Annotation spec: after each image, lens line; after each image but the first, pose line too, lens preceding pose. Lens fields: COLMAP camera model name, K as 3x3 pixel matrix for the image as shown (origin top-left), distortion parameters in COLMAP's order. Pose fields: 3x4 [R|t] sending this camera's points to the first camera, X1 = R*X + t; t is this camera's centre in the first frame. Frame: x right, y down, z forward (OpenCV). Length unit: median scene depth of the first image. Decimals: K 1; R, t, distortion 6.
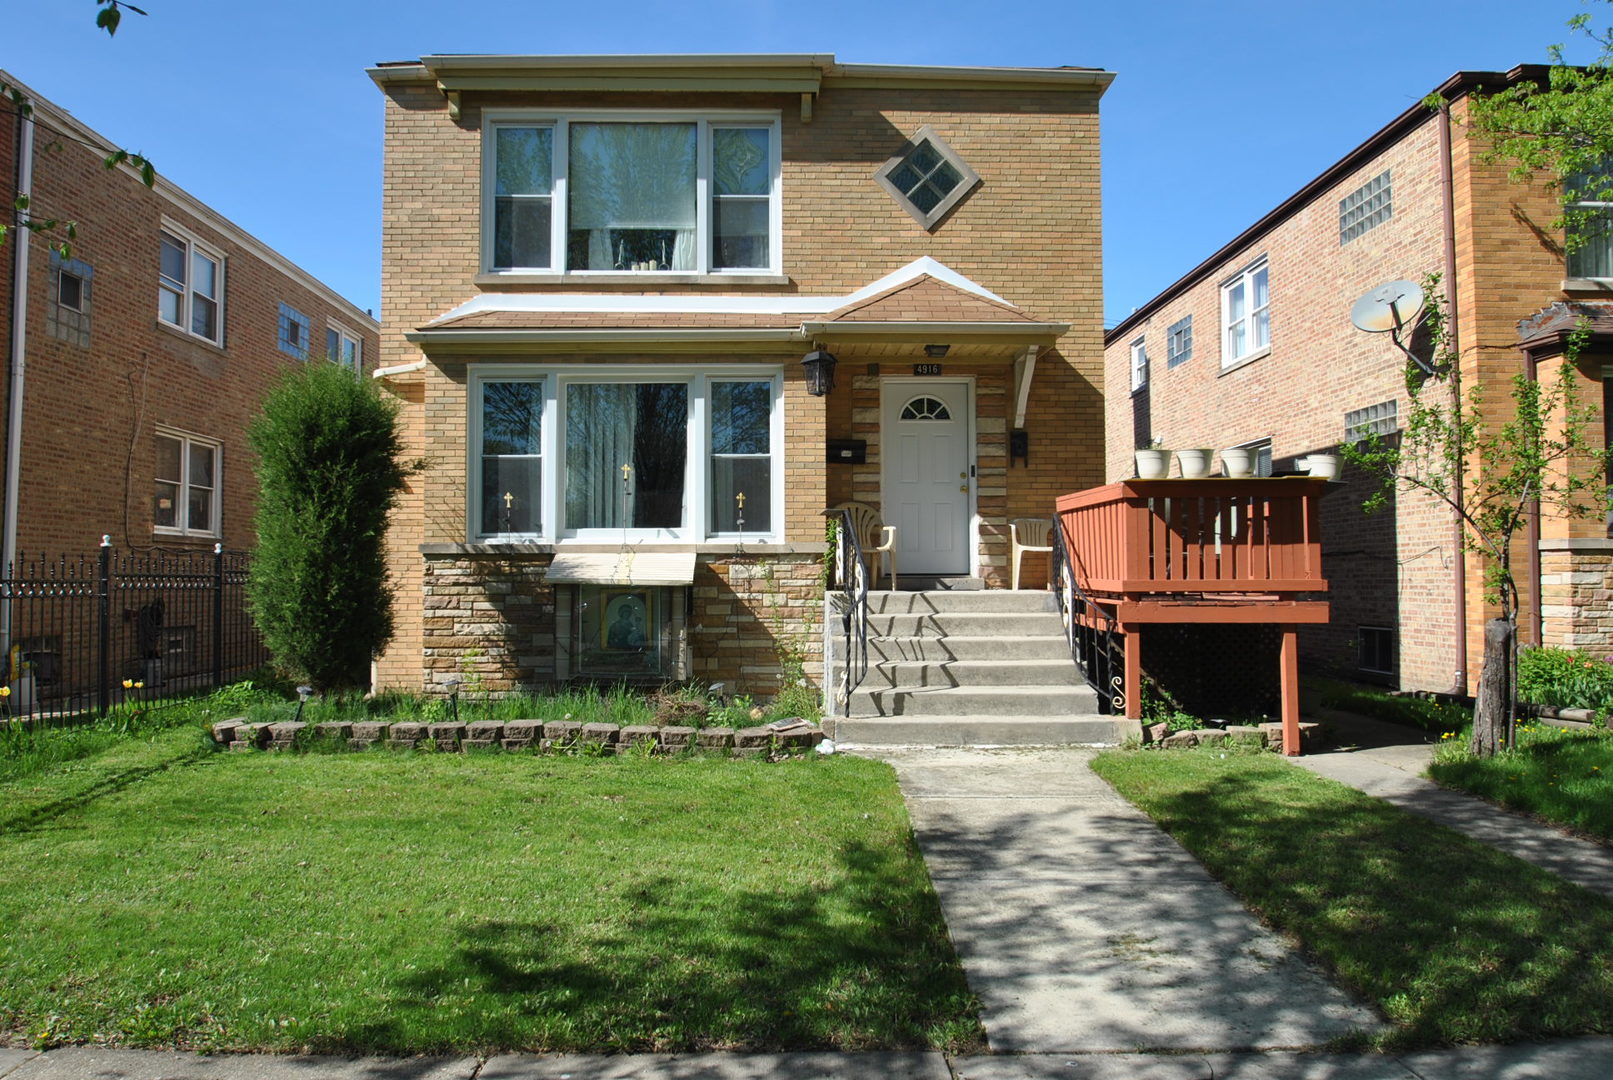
lens RADIAL K [[1100.2, 0, 799.7], [0, 1100.2, 537.9], [0, 0, 1]] dist [-0.037143, 0.003483]
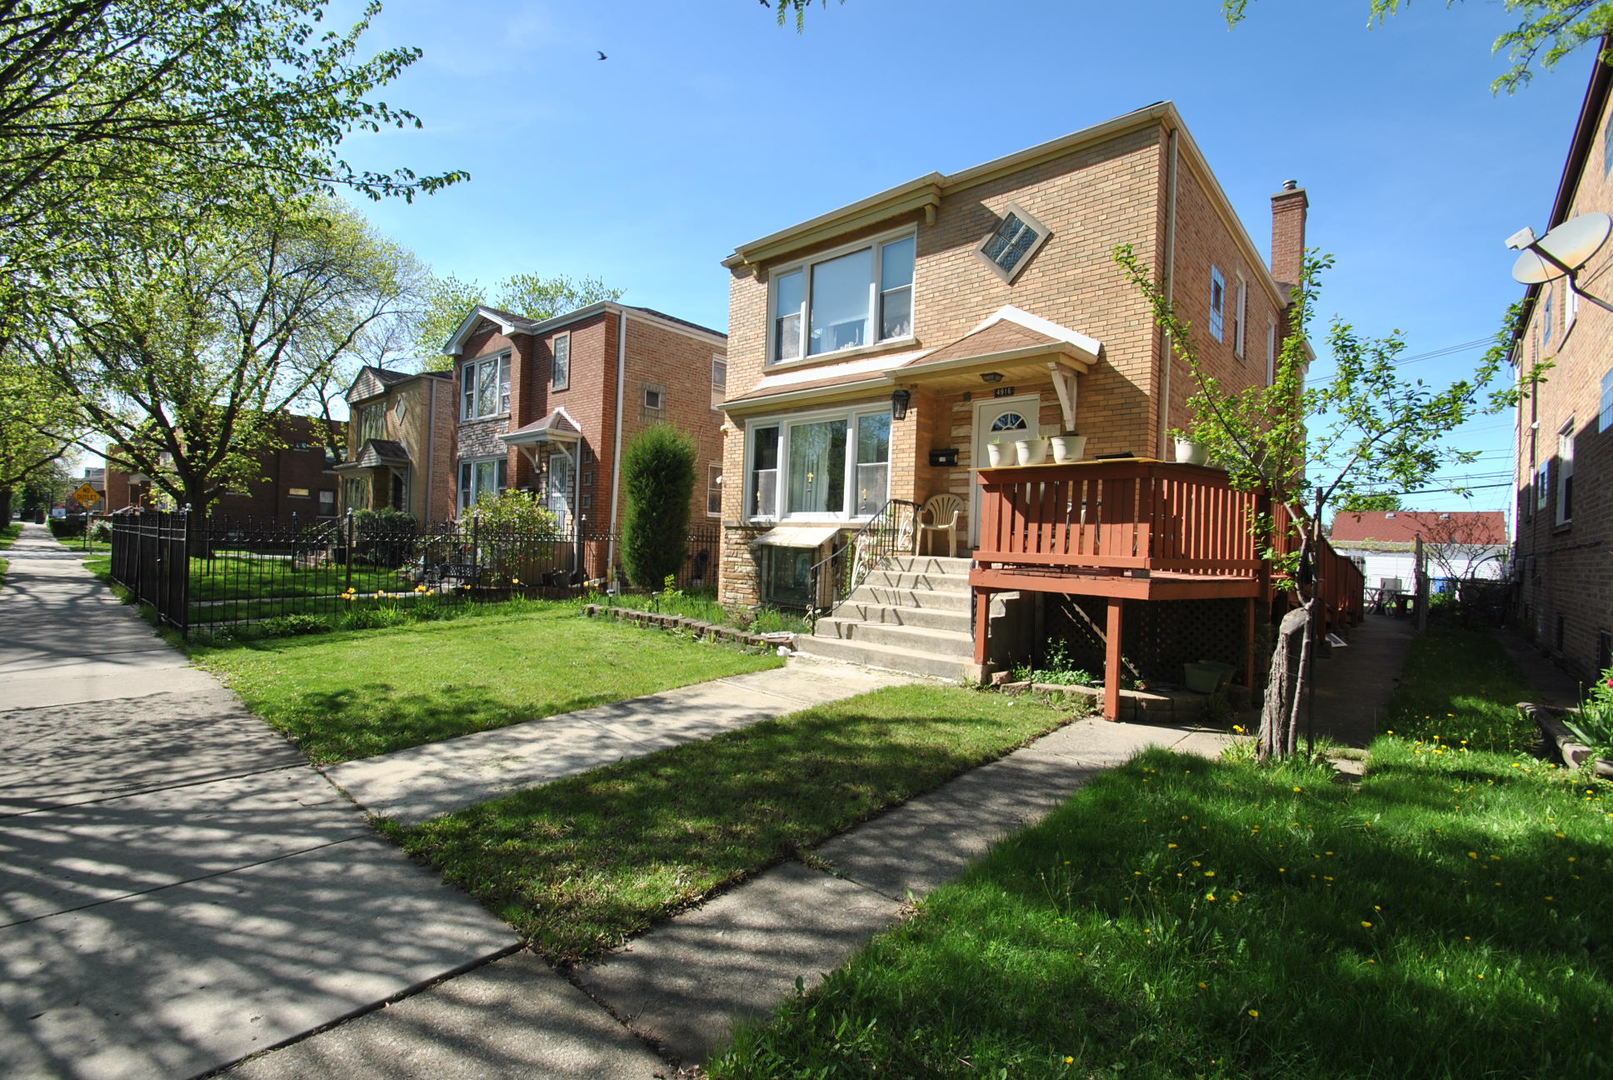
lens RADIAL K [[714.6, 0, 813.5], [0, 714.6, 543.3], [0, 0, 1]] dist [0.002248, -0.001529]
pose [[0.732345, 0.027491, -0.680378, 0.568414], [-0.009799, 0.999507, 0.029837, 0.005483], [0.680863, -0.015184, 0.732253, 0.226230]]
